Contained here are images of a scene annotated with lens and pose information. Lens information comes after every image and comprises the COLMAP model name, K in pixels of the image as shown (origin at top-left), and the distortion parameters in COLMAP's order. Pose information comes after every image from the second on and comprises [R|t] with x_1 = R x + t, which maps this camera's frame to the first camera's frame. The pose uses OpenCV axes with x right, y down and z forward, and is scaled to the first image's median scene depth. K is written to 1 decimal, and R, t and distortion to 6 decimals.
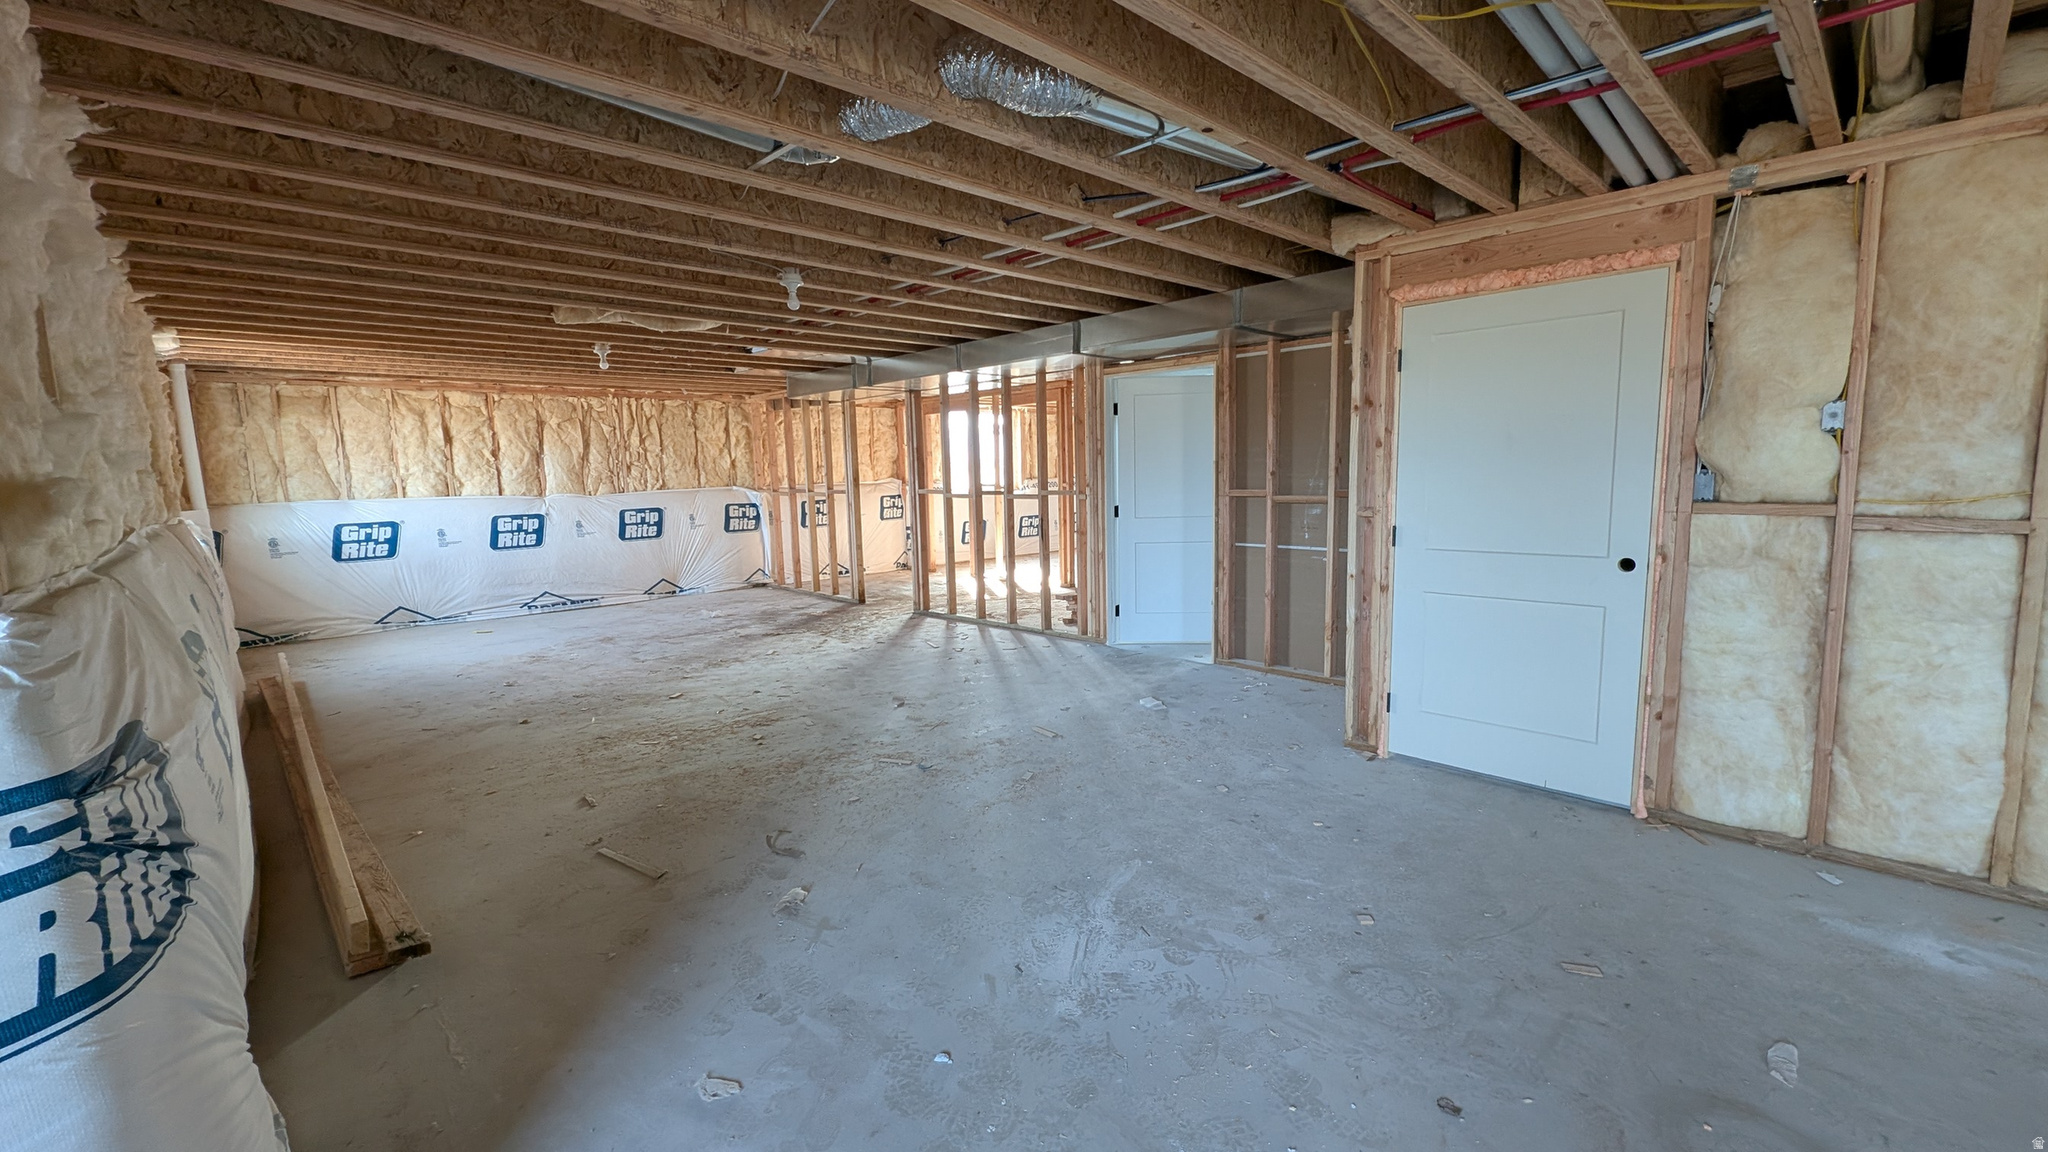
lens RADIAL K [[833.6, 0, 1024.0], [0, 833.6, 576.0], [0, 0, 1]] dist [-0.002012, -0.000589]
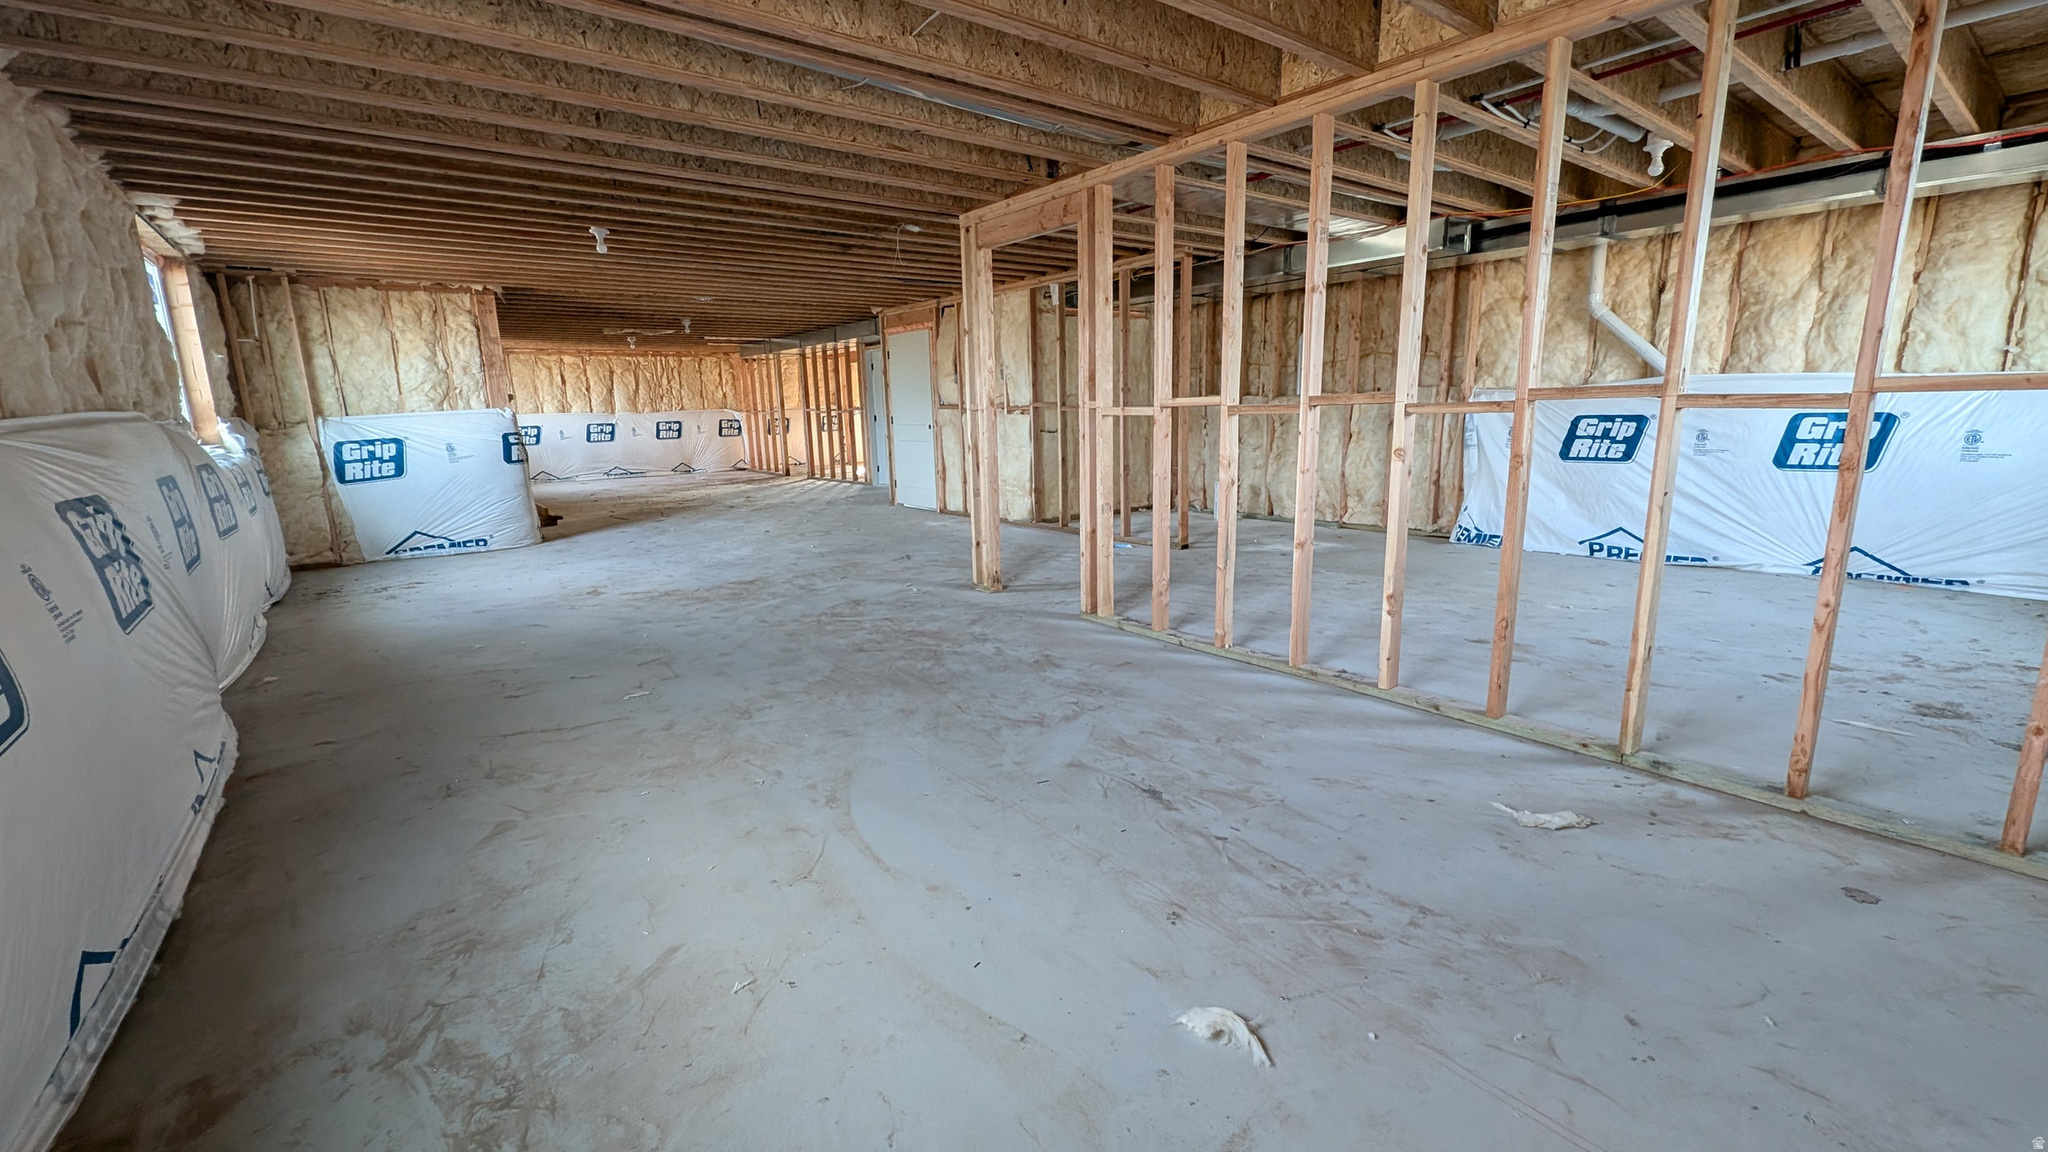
lens RADIAL K [[833.6, 0, 1024.0], [0, 833.6, 576.0], [0, 0, 1]] dist [-0.002012, -0.000589]
pose [[0.994485, 0.021302, -0.102691, 0.487779], [-0.013320, 0.996880, 0.077796, 0.100775], [0.104028, -0.075999, 0.991666, -0.707242]]
